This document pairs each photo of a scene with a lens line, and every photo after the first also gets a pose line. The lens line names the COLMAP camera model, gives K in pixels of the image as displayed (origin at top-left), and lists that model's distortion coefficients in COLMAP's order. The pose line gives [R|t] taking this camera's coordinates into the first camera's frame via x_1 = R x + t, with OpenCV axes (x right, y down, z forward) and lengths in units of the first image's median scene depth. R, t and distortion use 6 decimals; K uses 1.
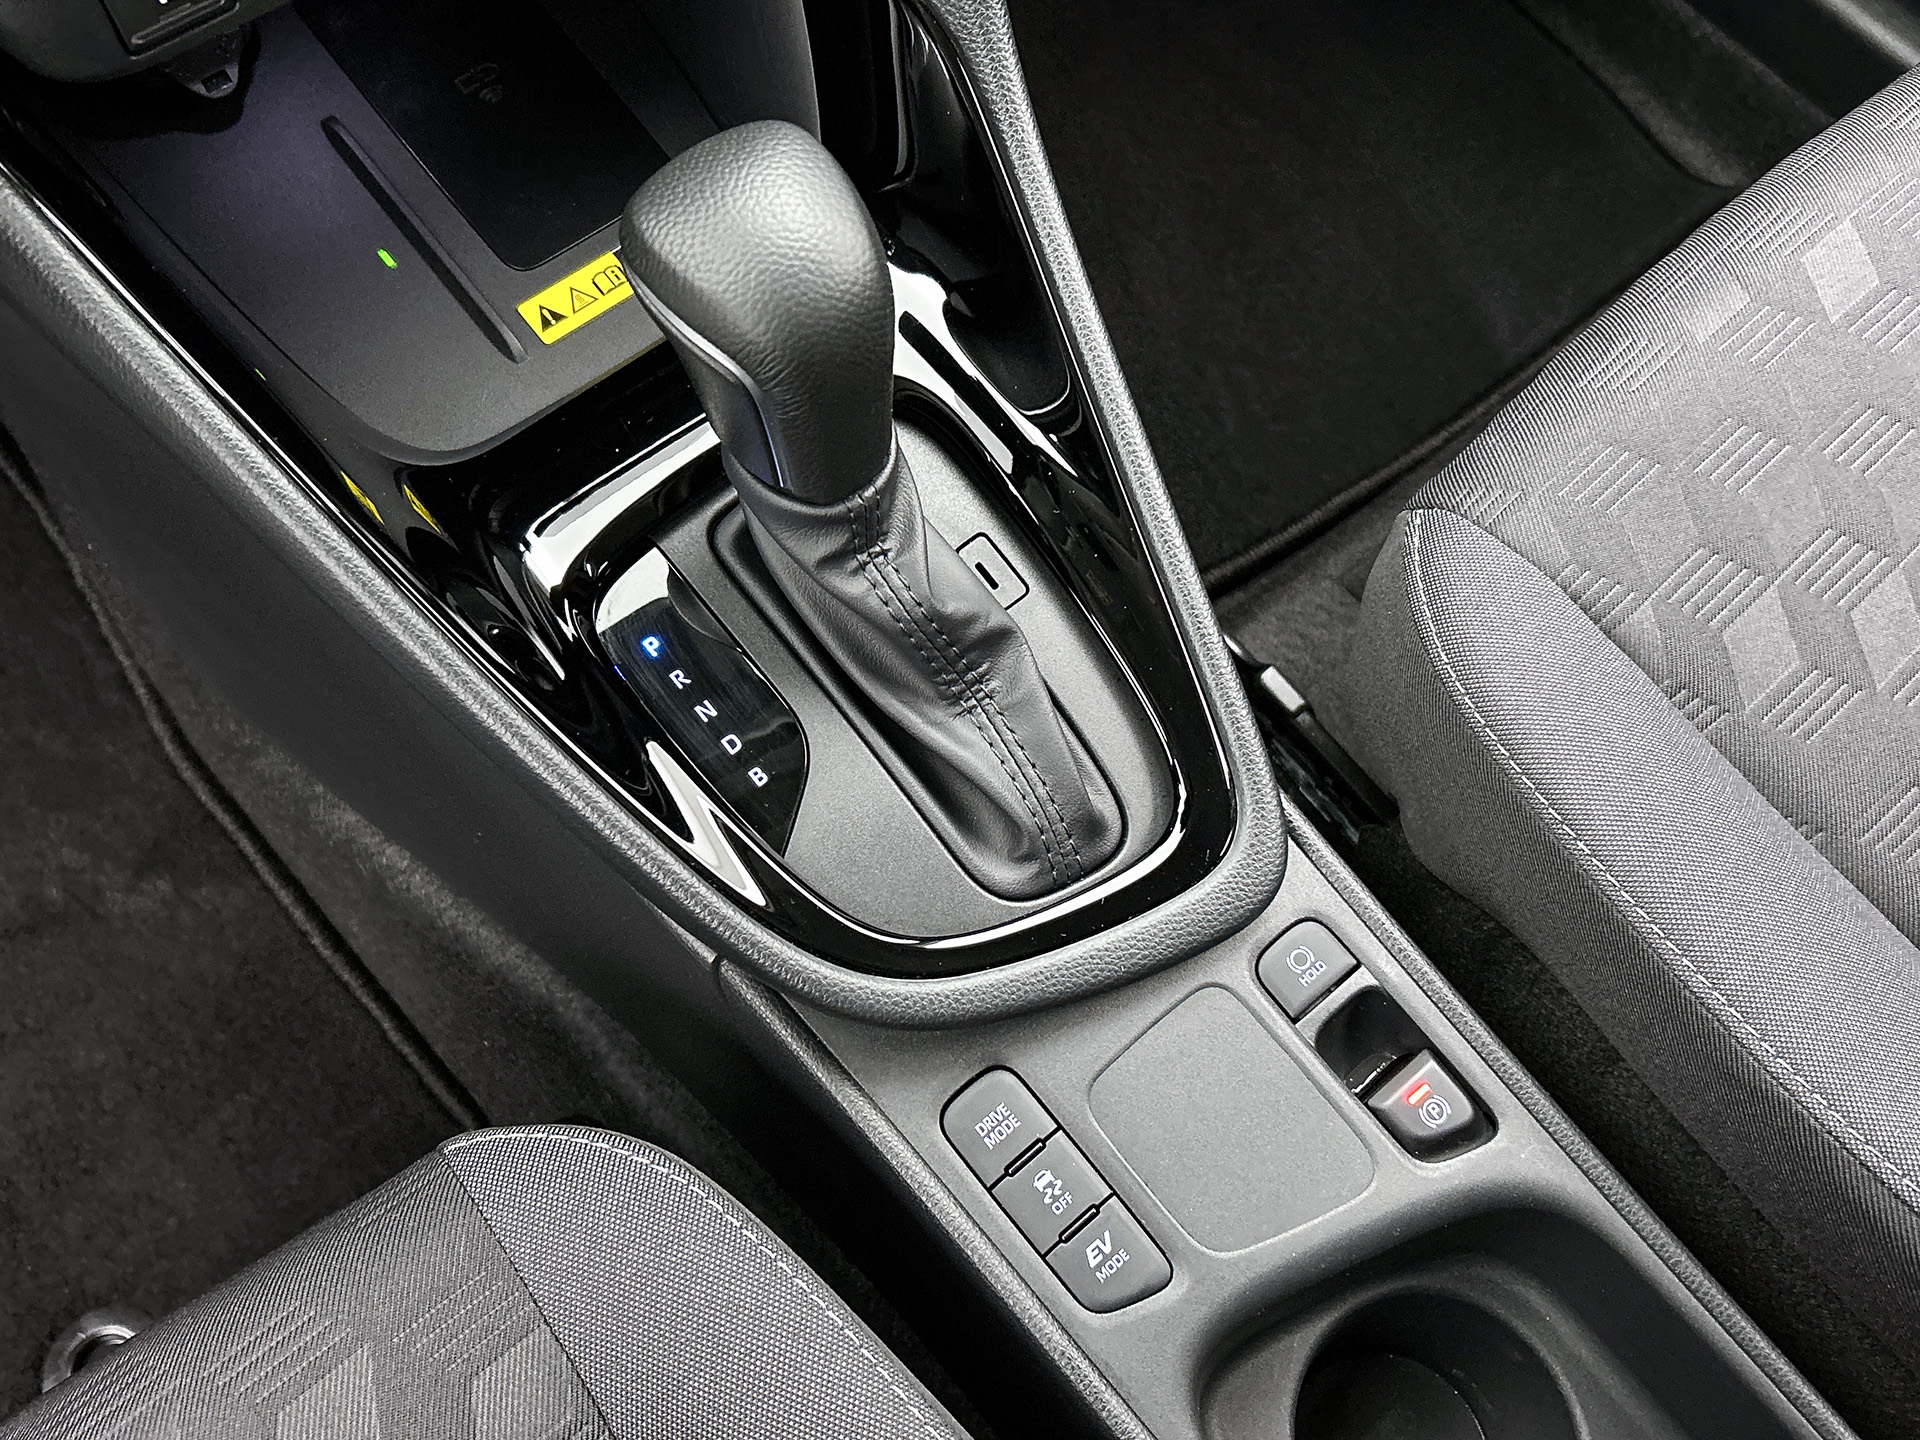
lens RADIAL K [[1728.1, 0, 964.2], [0, 1728.1, 741.4], [0, 0, 1]] dist [0.086211, -0.176593]
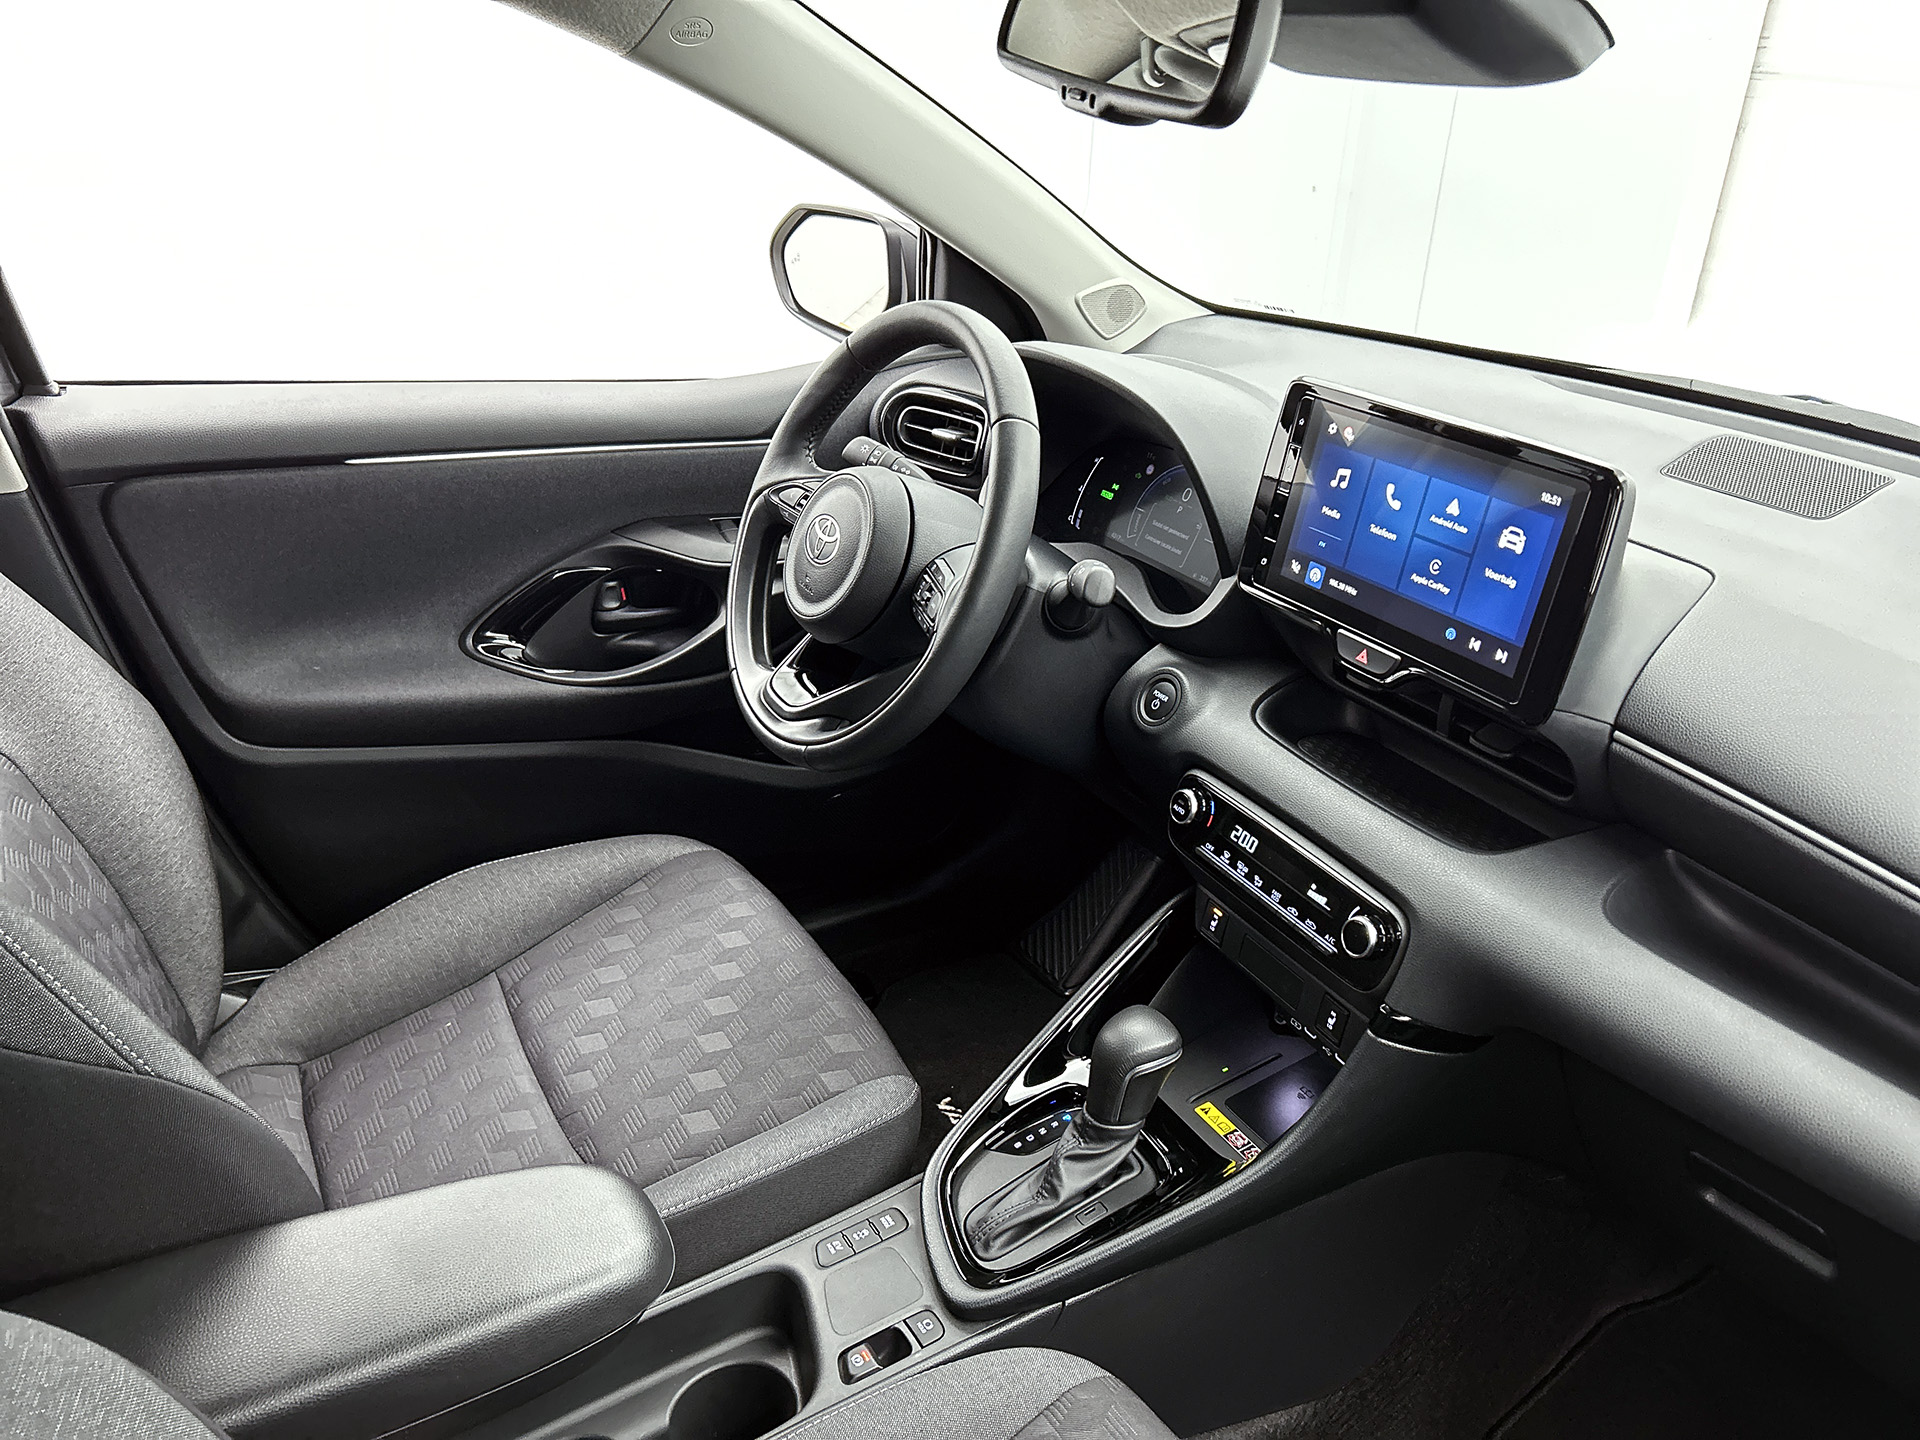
lens RADIAL K [[1450.1, 0, 970.9], [0, 1450.1, 725.7], [0, 0, 1]] dist [0.090378, -0.141775]
pose [[-0.165663, 0.355741, -0.919785, 1.789090], [-0.930617, 0.252255, 0.265178, -0.692913], [0.326355, 0.899898, 0.289269, -0.327819]]
